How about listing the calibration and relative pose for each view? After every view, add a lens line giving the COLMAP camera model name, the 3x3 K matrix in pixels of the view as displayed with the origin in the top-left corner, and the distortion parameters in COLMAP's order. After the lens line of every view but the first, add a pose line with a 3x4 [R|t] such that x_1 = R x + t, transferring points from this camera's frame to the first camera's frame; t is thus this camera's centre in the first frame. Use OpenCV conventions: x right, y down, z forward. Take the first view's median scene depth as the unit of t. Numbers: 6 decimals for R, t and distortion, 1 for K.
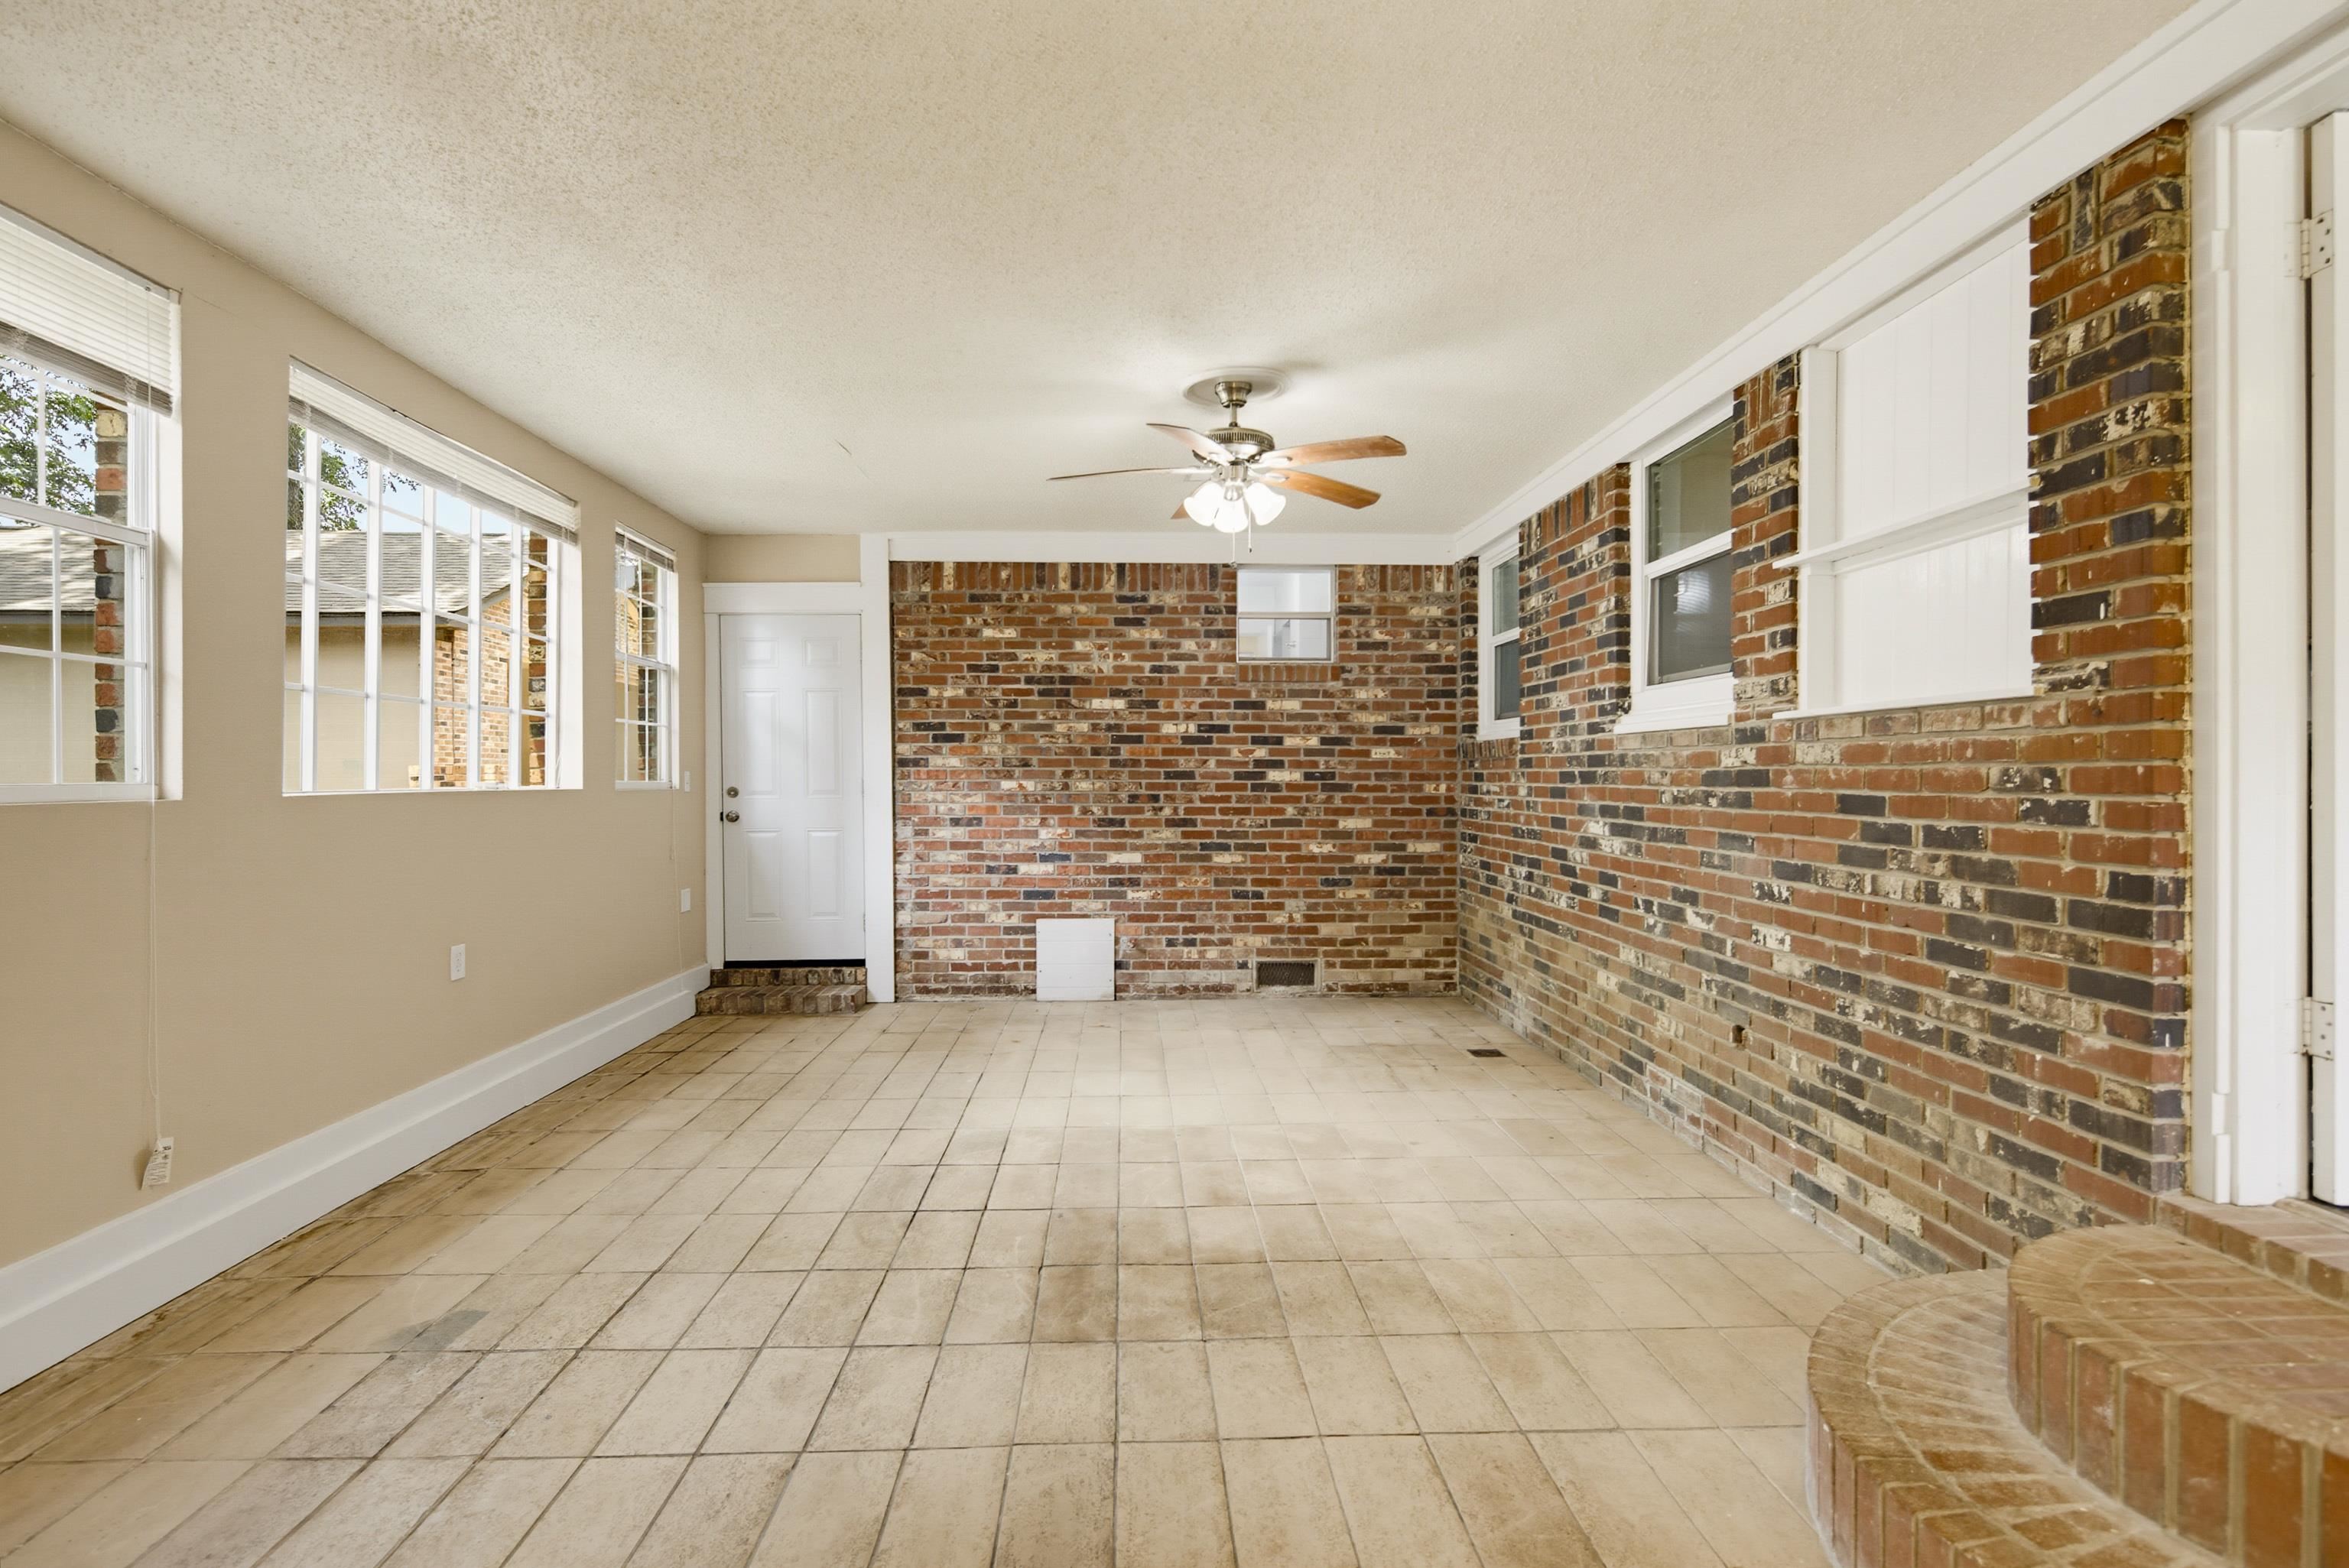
lens RADIAL K [[1144.5, 0, 1174.5], [0, 1144.5, 784.0], [0, 0, 1]] dist [0.000434, -0.000400]
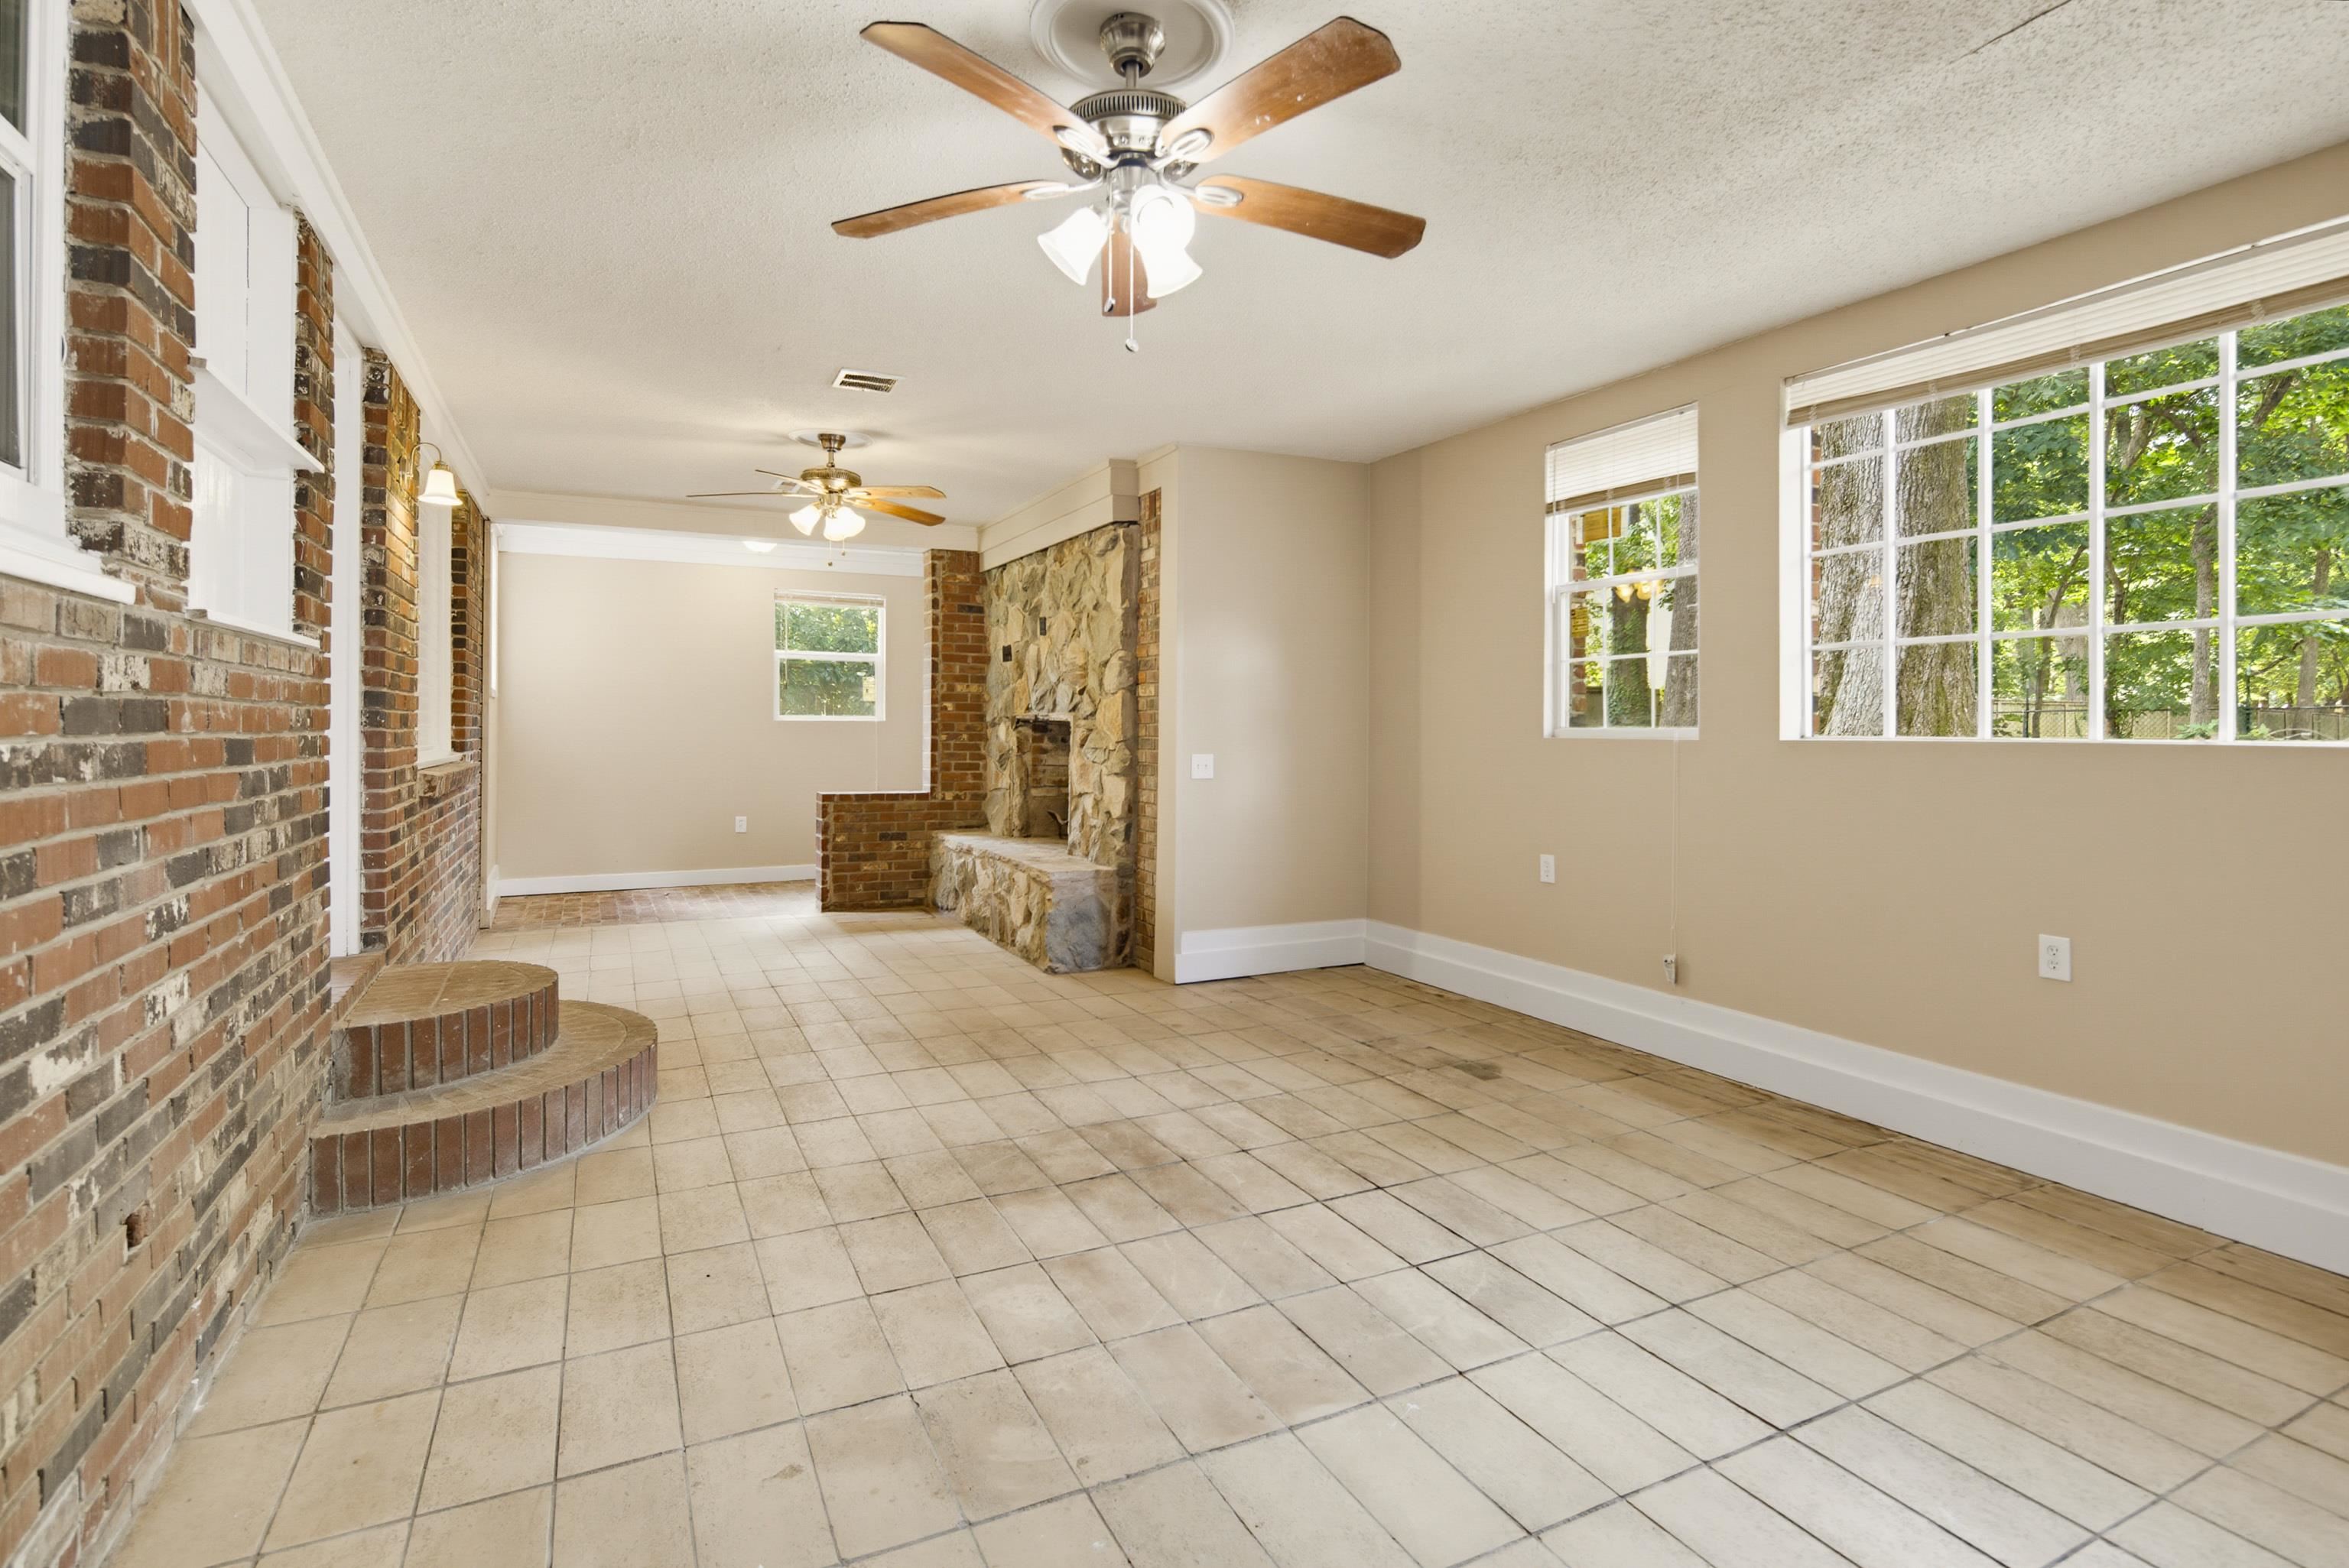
lens RADIAL K [[1119.5, 0, 1177.2], [0, 1119.5, 725.2], [0, 0, 1]] dist [0.003535, -0.000302]
pose [[-0.911862, -0.003460, -0.410483, 0.153259], [-0.006395, 0.999963, 0.005777, -0.003753], [0.410447, 0.007893, -0.911850, 0.896367]]
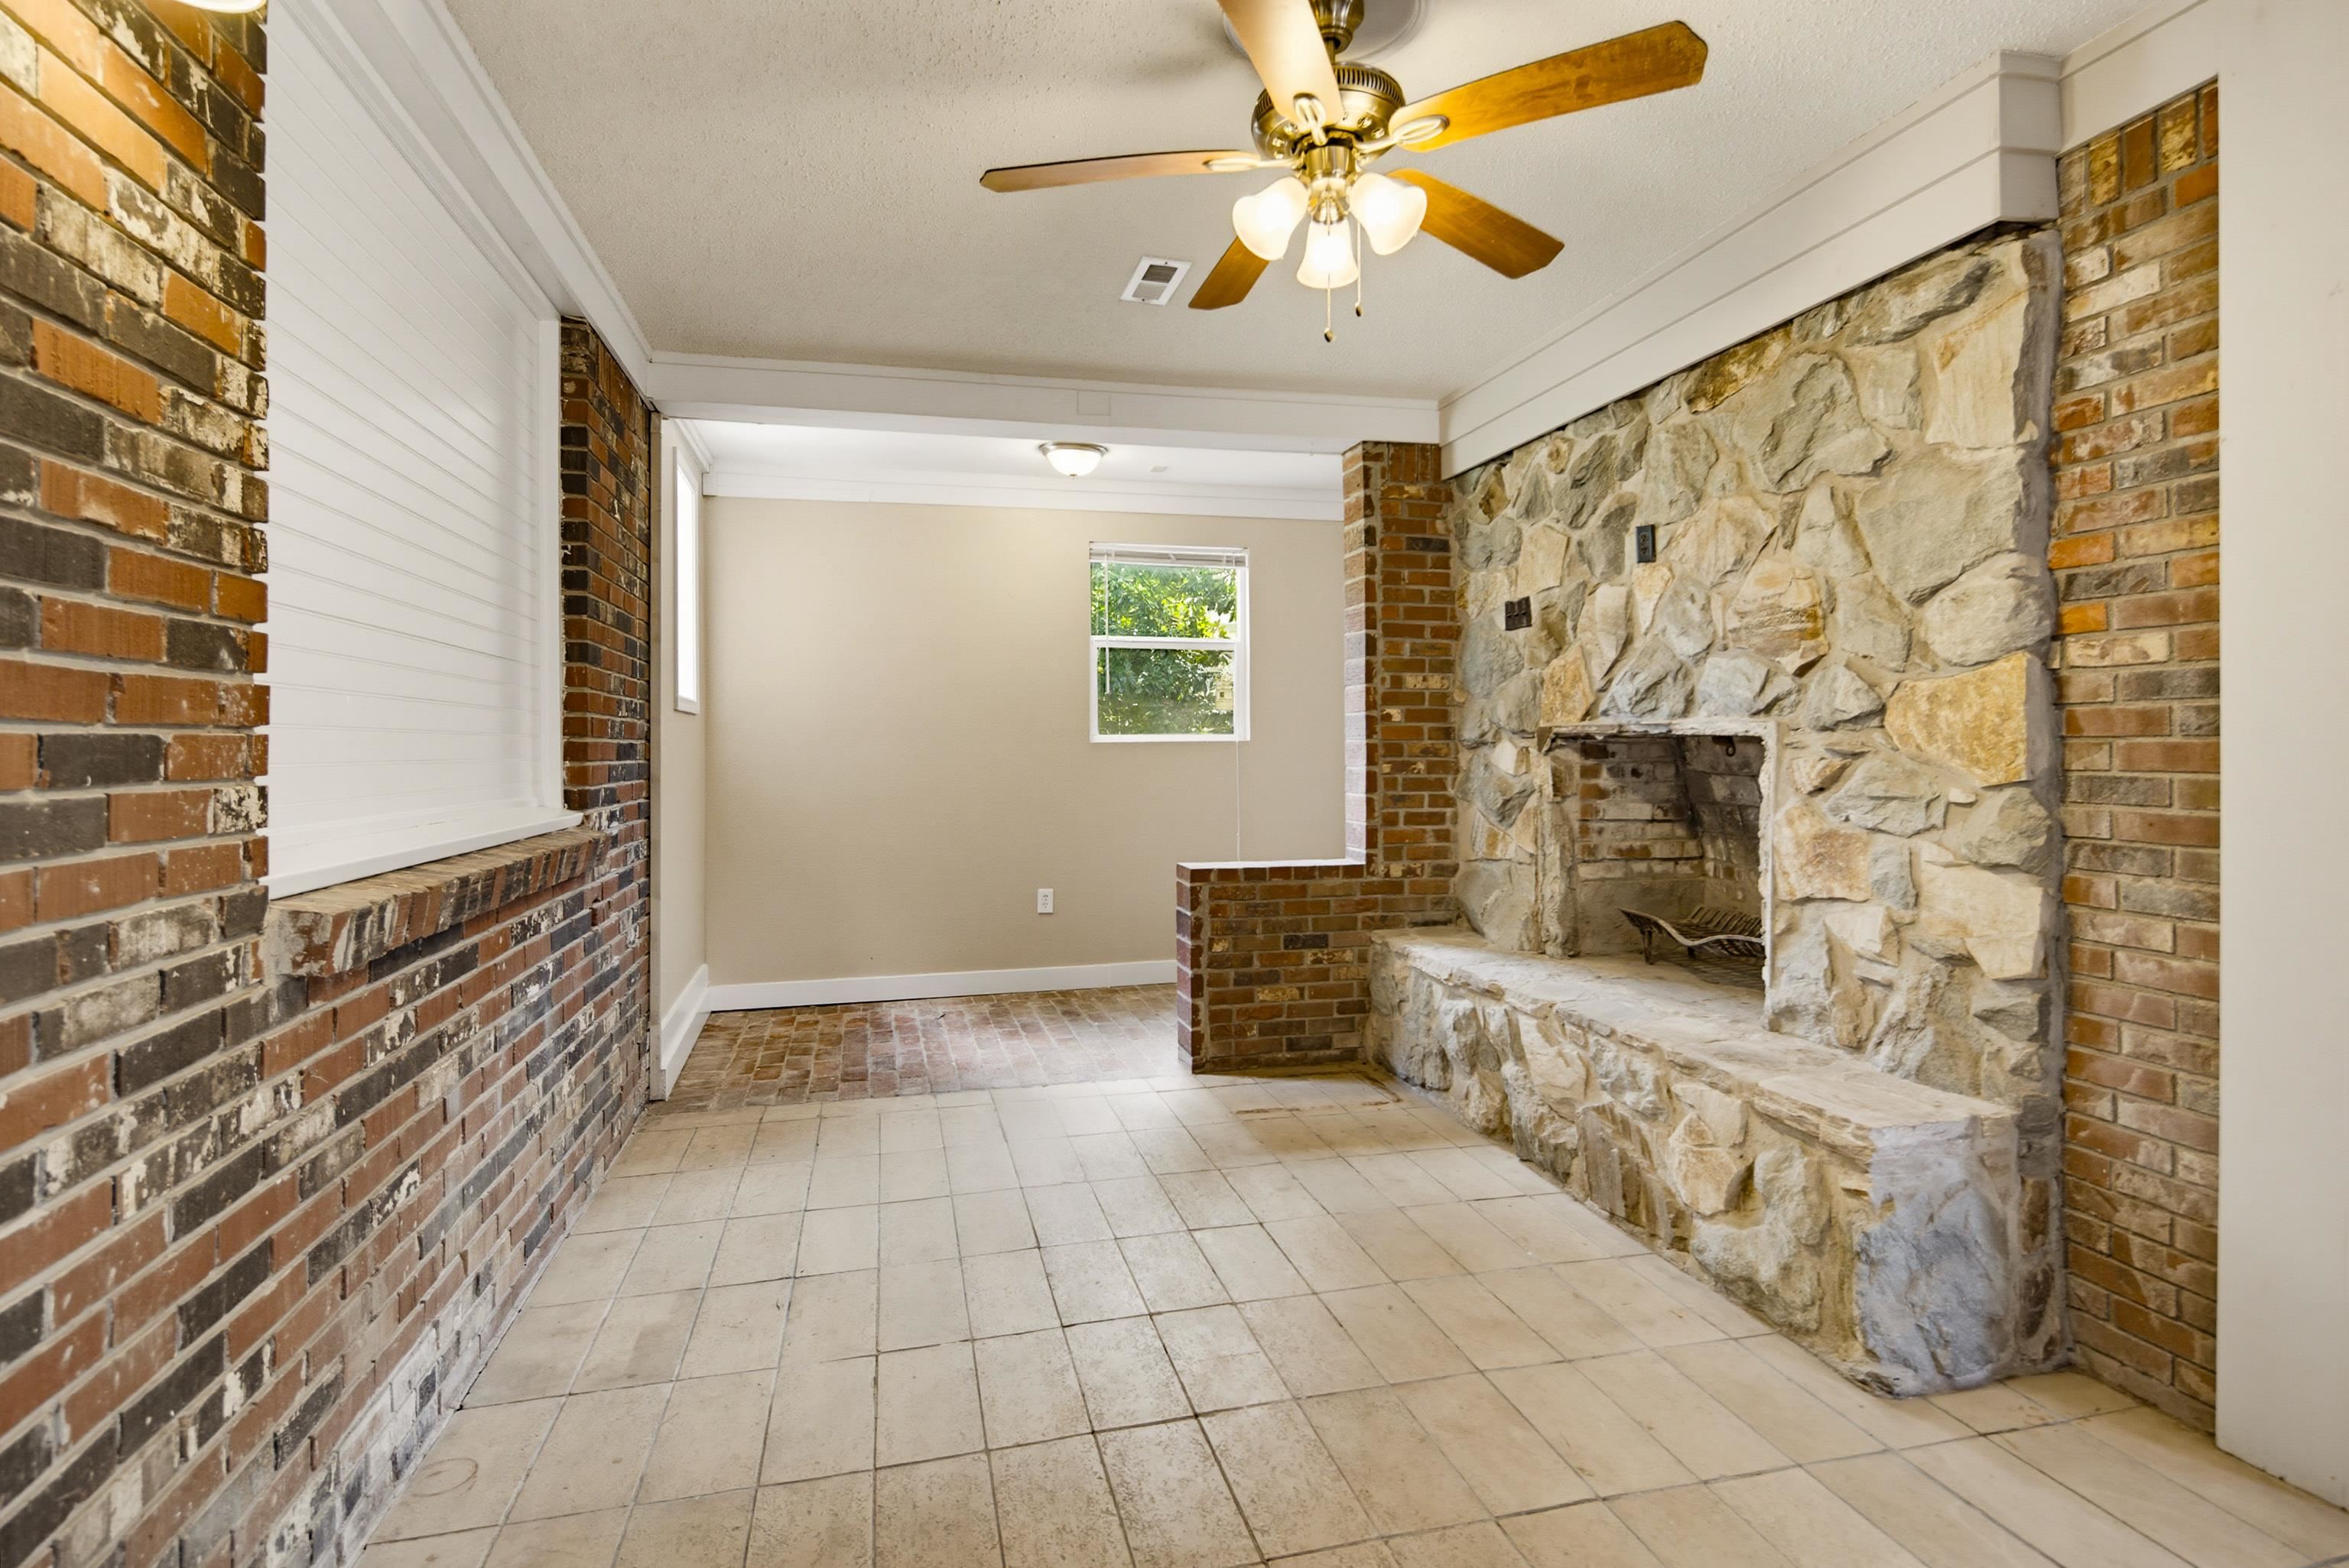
lens RADIAL K [[1119.5, 0, 1177.2], [0, 1119.5, 725.2], [0, 0, 1]] dist [0.003535, -0.000302]
pose [[-0.978744, 0.006170, -0.204993, 0.156566], [0.008540, 0.999907, -0.010678, -0.002274], [0.204908, -0.012202, -0.978705, 0.343232]]
